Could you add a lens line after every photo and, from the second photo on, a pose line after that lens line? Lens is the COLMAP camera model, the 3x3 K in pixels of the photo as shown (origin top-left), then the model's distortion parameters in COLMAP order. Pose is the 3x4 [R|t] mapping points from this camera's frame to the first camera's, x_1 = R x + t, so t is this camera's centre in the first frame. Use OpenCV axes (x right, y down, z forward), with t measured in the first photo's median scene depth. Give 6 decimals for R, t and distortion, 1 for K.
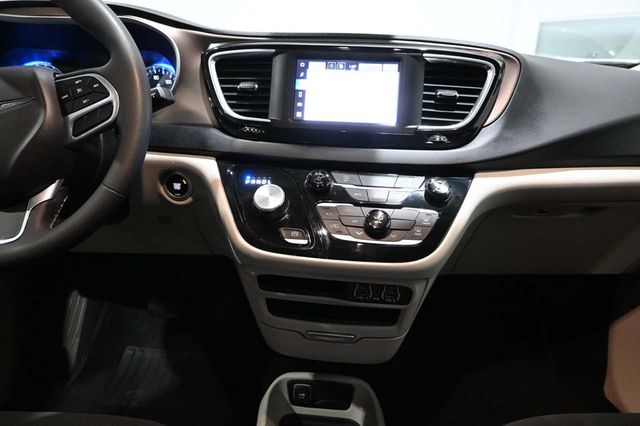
lens RADIAL K [[437.4, 0, 320.0], [0, 437.4, 213.0], [0, 0, 1]] dist [0.001017, 0.000441]
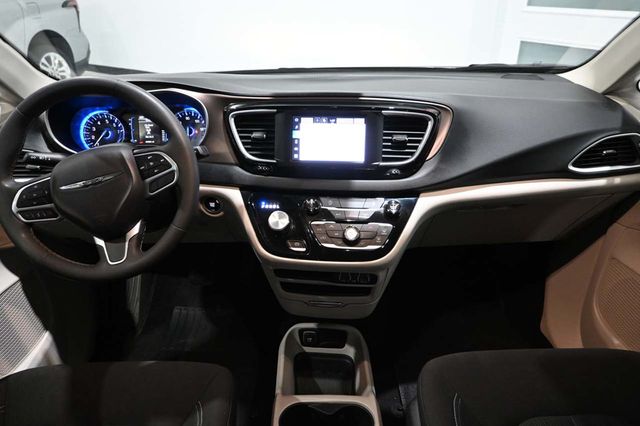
lens RADIAL K [[437.4, 0, 320.0], [0, 437.4, 213.0], [0, 0, 1]] dist [0.001017, 0.000441]
pose [[0.998959, -0.041146, -0.019710, 0.050632], [0.043550, 0.988742, 0.143155, -0.245953], [0.013598, -0.143865, 0.989504, -0.432856]]
